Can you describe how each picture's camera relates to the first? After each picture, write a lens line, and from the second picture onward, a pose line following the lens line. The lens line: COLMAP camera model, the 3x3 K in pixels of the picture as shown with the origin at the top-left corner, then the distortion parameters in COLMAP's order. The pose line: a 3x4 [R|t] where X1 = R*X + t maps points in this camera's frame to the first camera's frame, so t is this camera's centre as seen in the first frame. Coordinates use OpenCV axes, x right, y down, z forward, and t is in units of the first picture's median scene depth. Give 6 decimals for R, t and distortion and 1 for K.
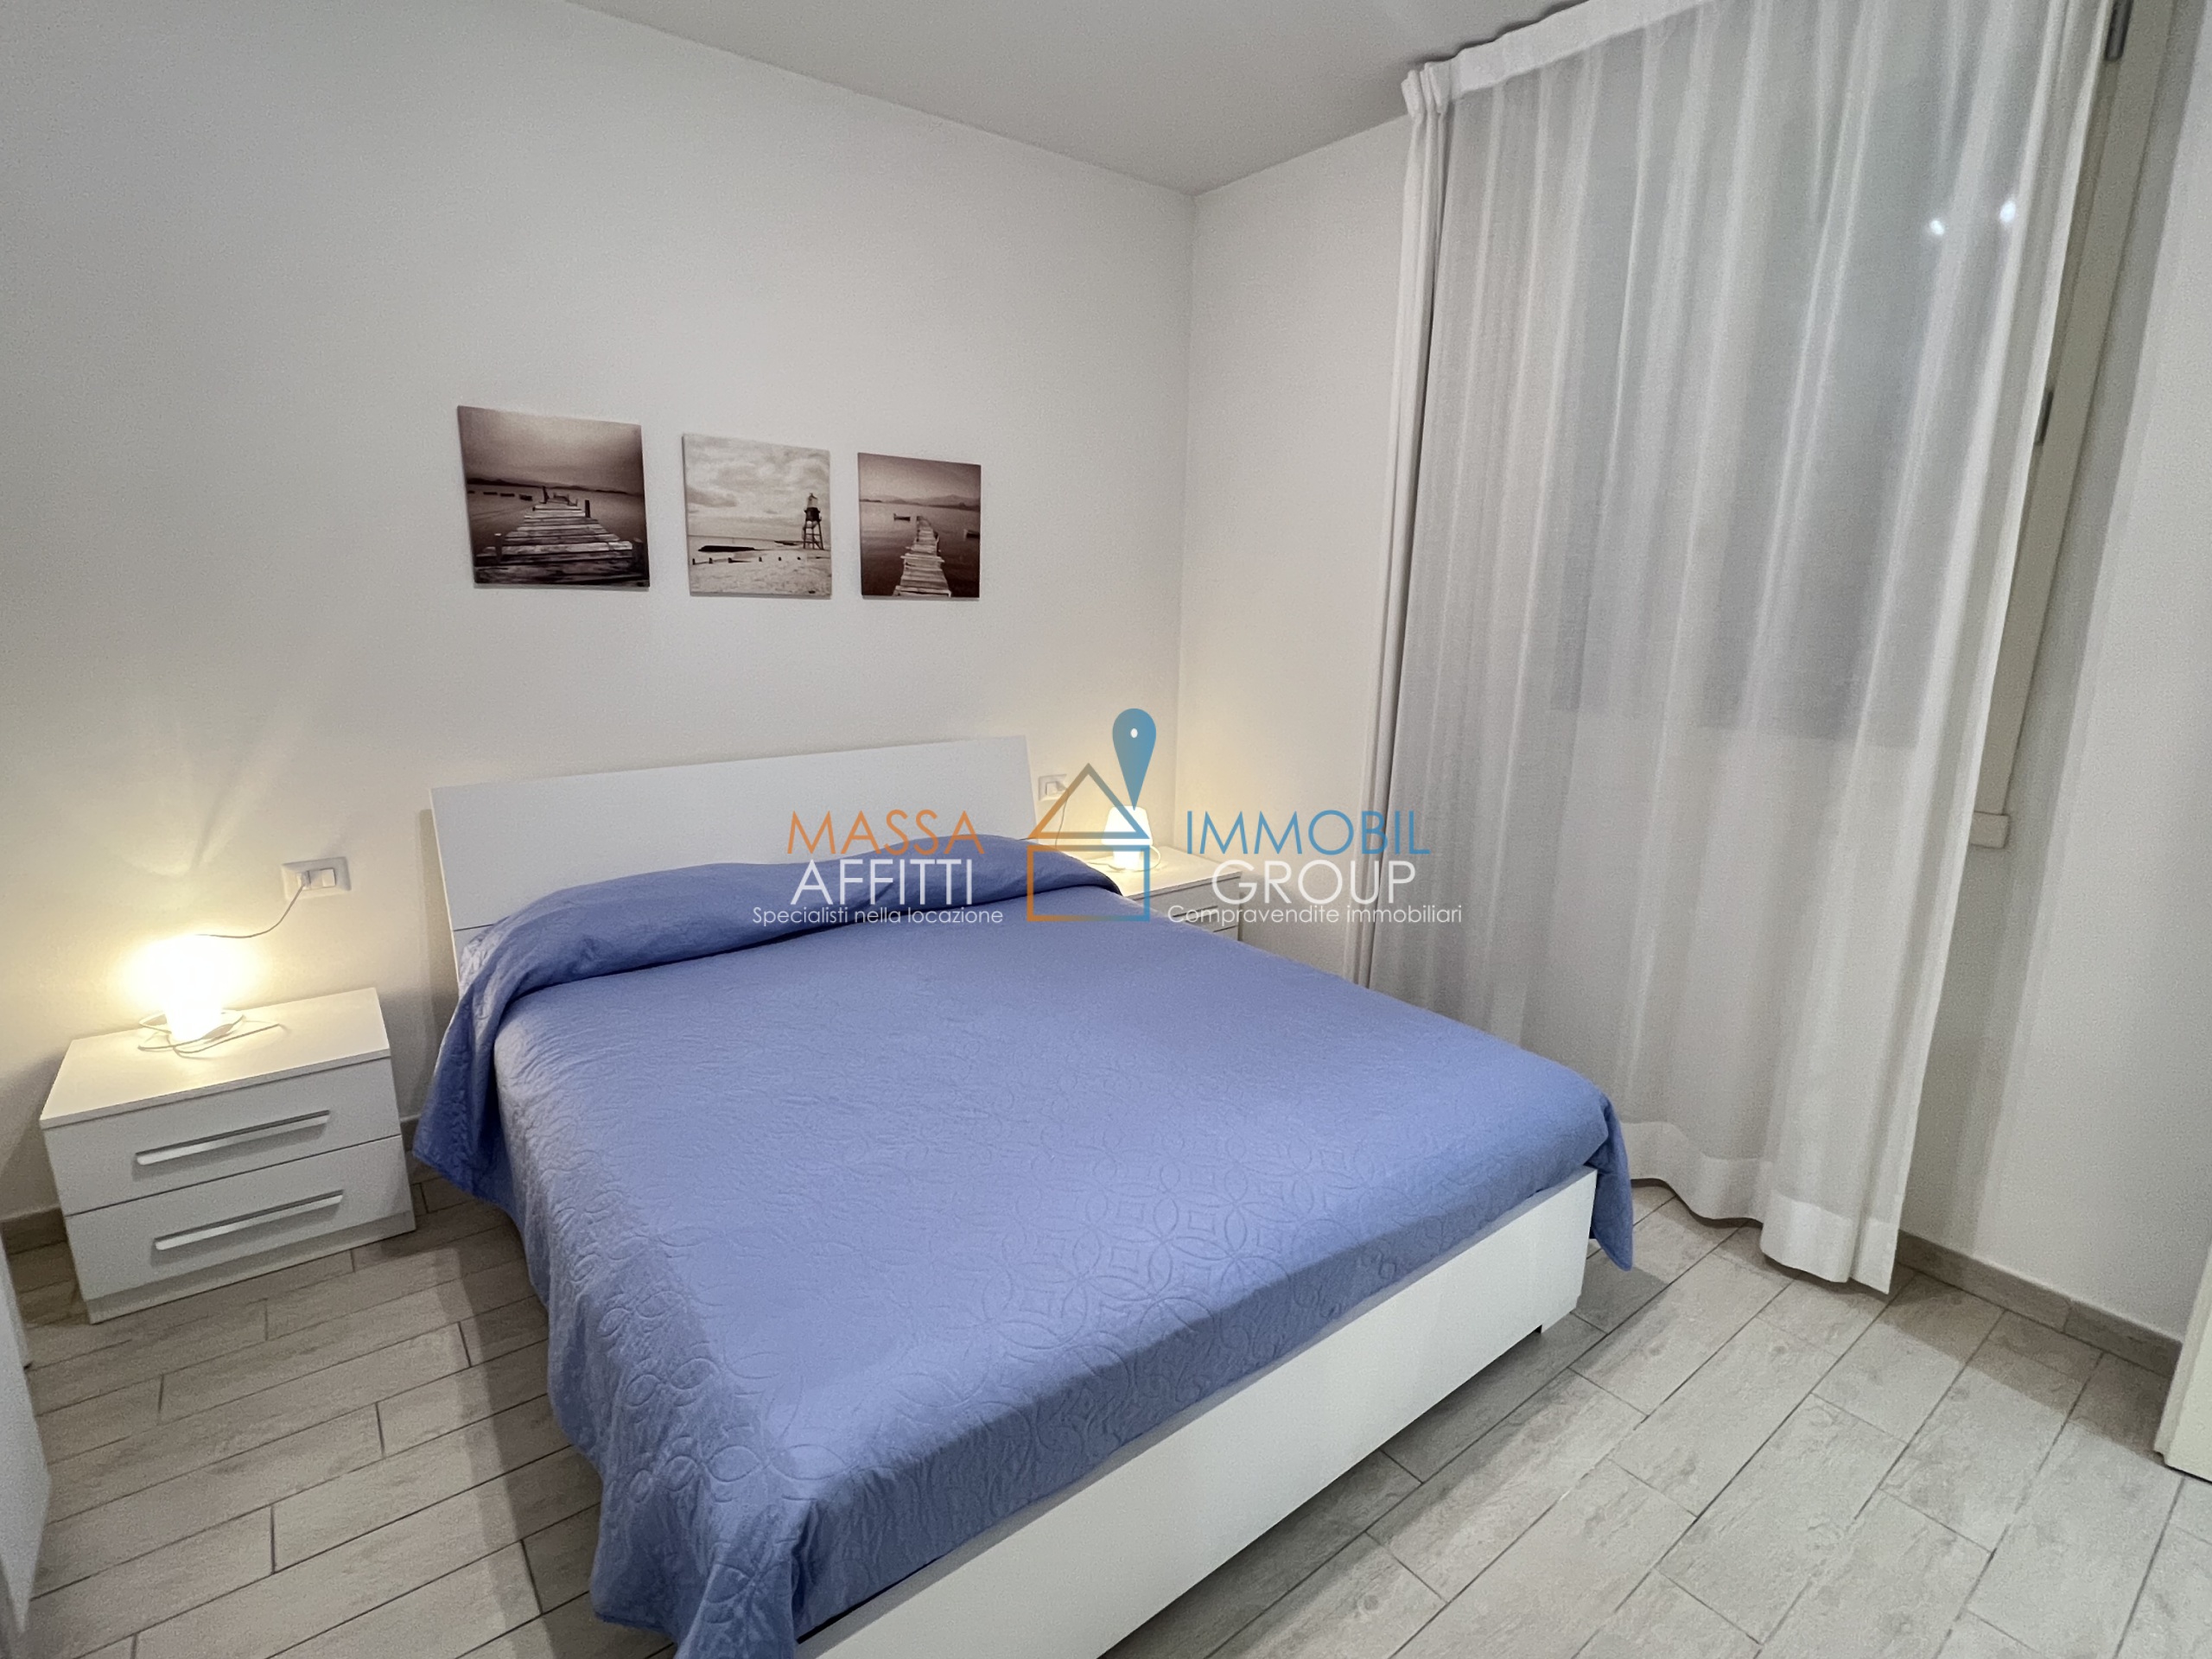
lens RADIAL K [[1058.7, 0, 1099.4], [0, 1058.7, 830.0], [0, 0, 1]] dist [-0.004323, -0.000176]
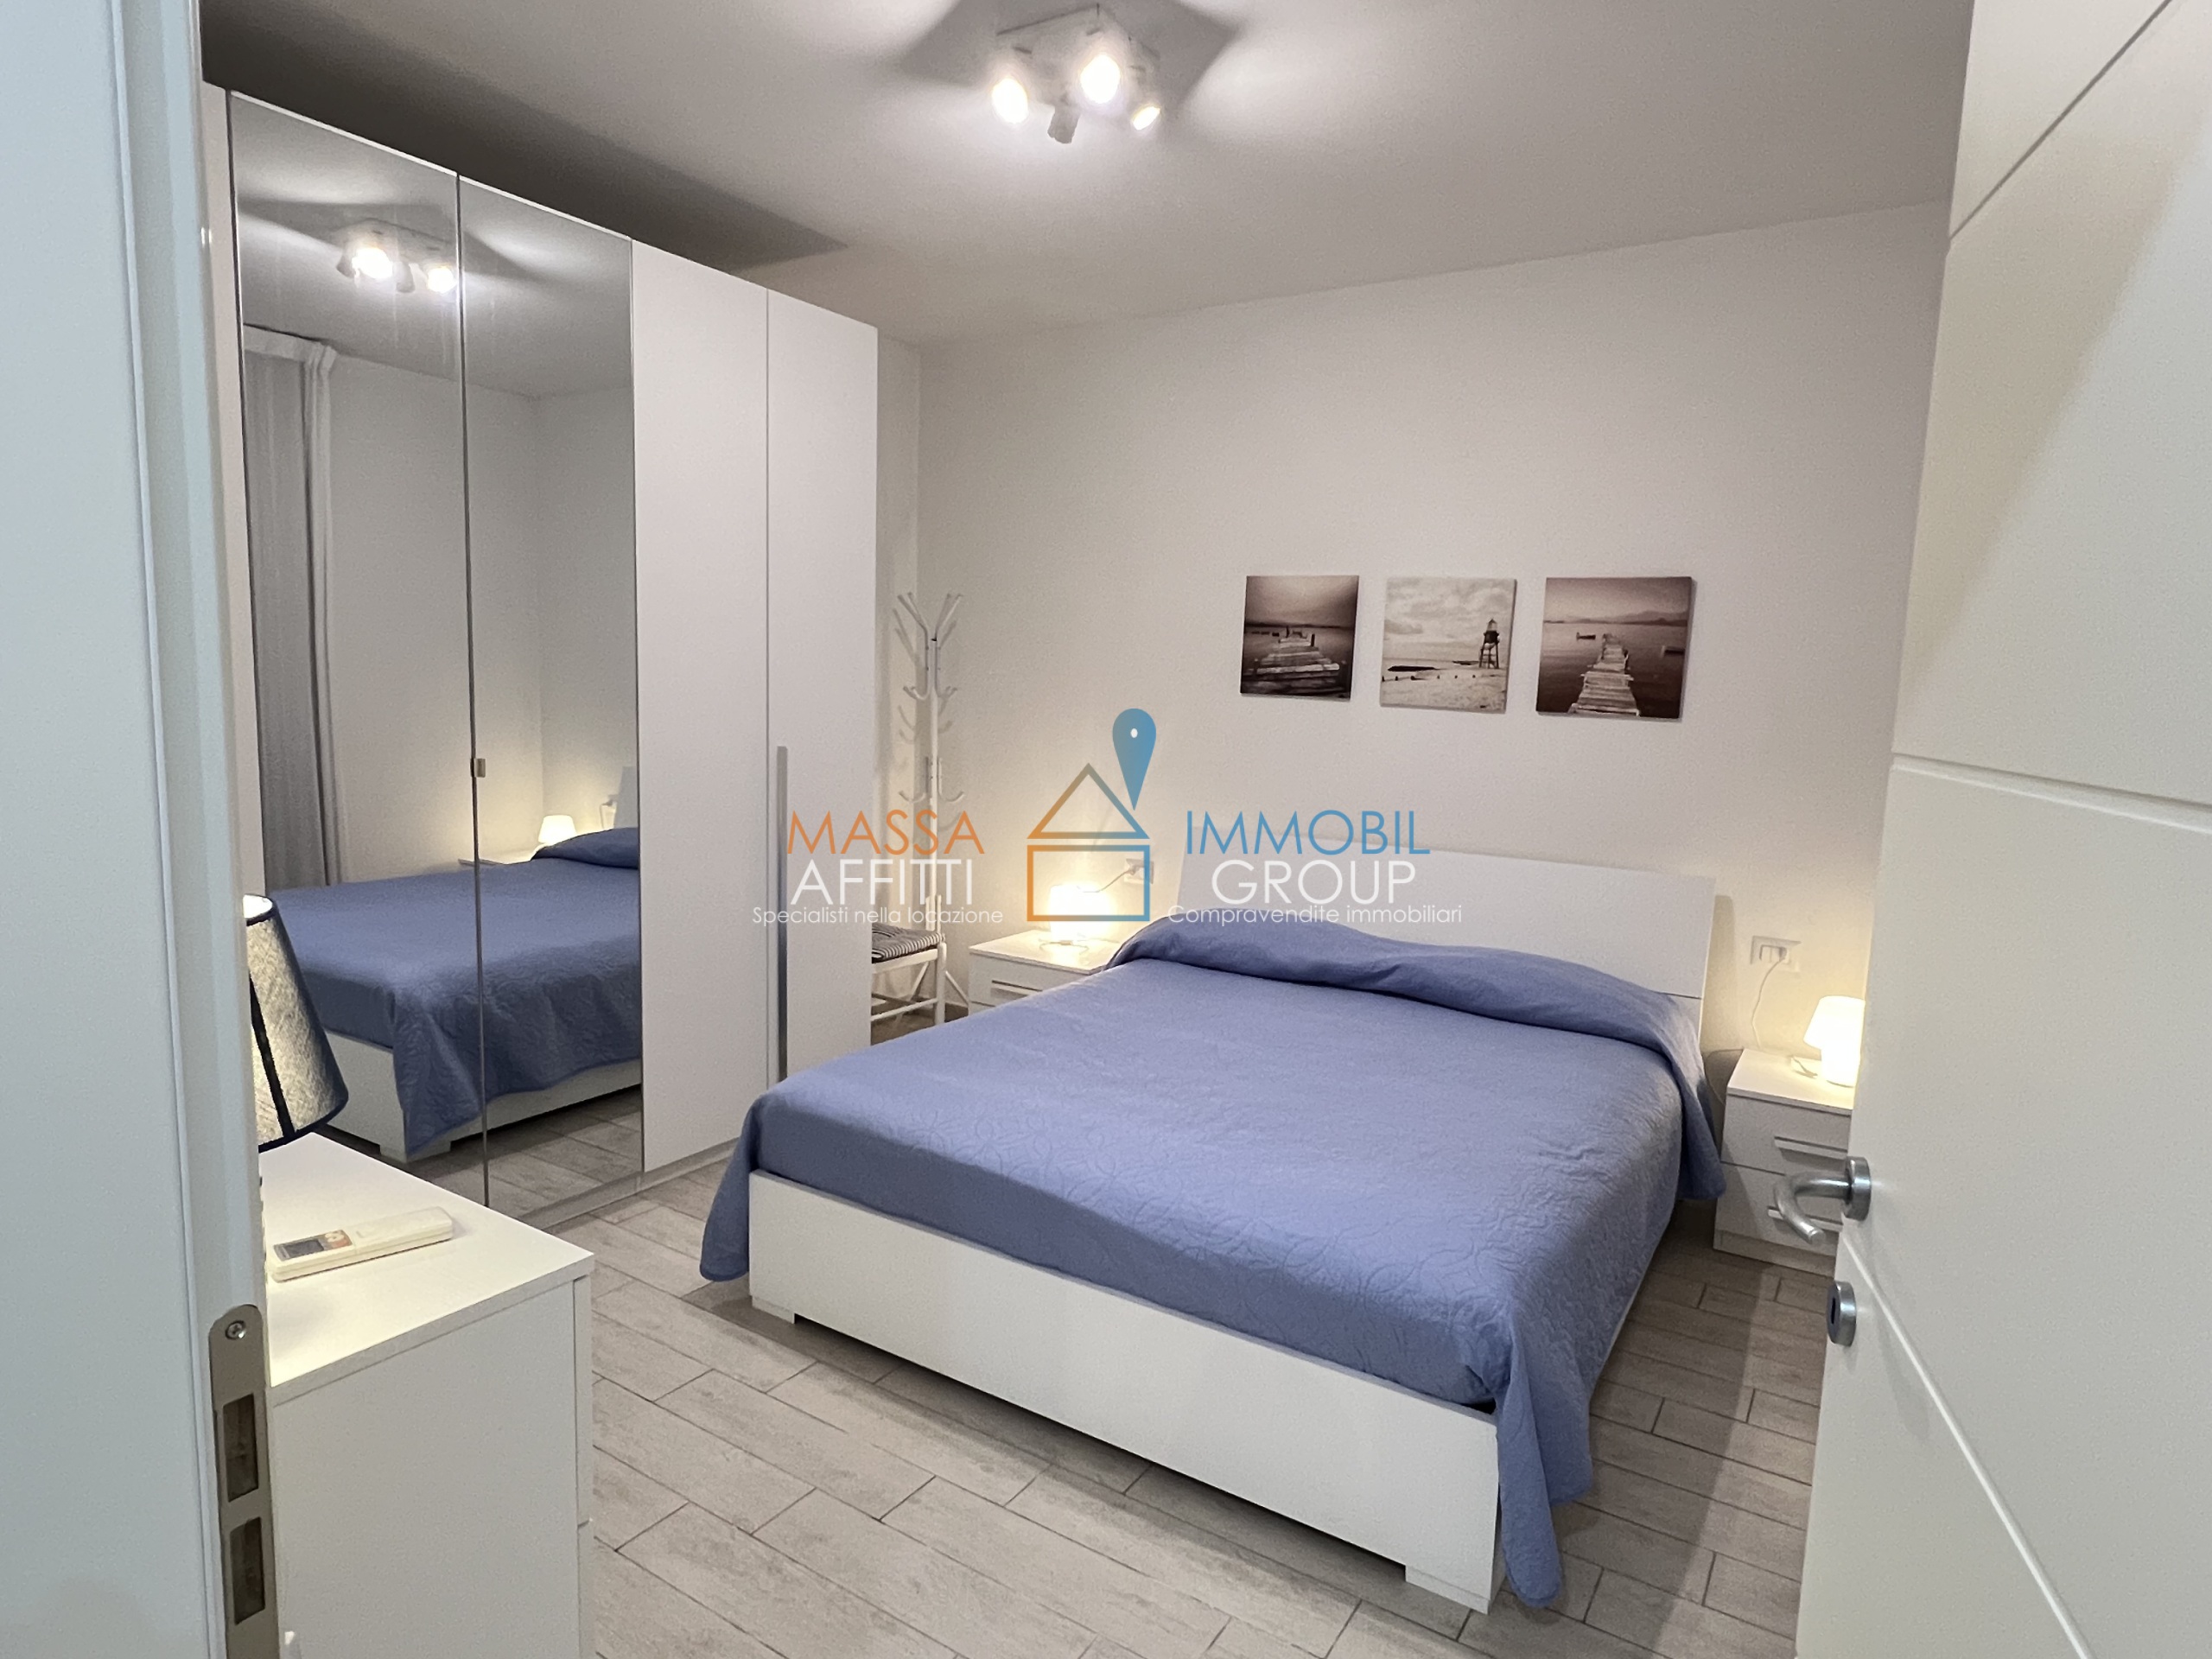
lens RADIAL K [[1242.4, 0, 1108.7], [0, 1242.4, 834.4], [0, 0, 1]] dist [-0.002205, -0.000025]
pose [[0.346042, 0.111295, -0.931595, 0.841070], [-0.238963, 0.970648, 0.027197, -0.041895], [0.907277, 0.213205, 0.362480, 0.226106]]
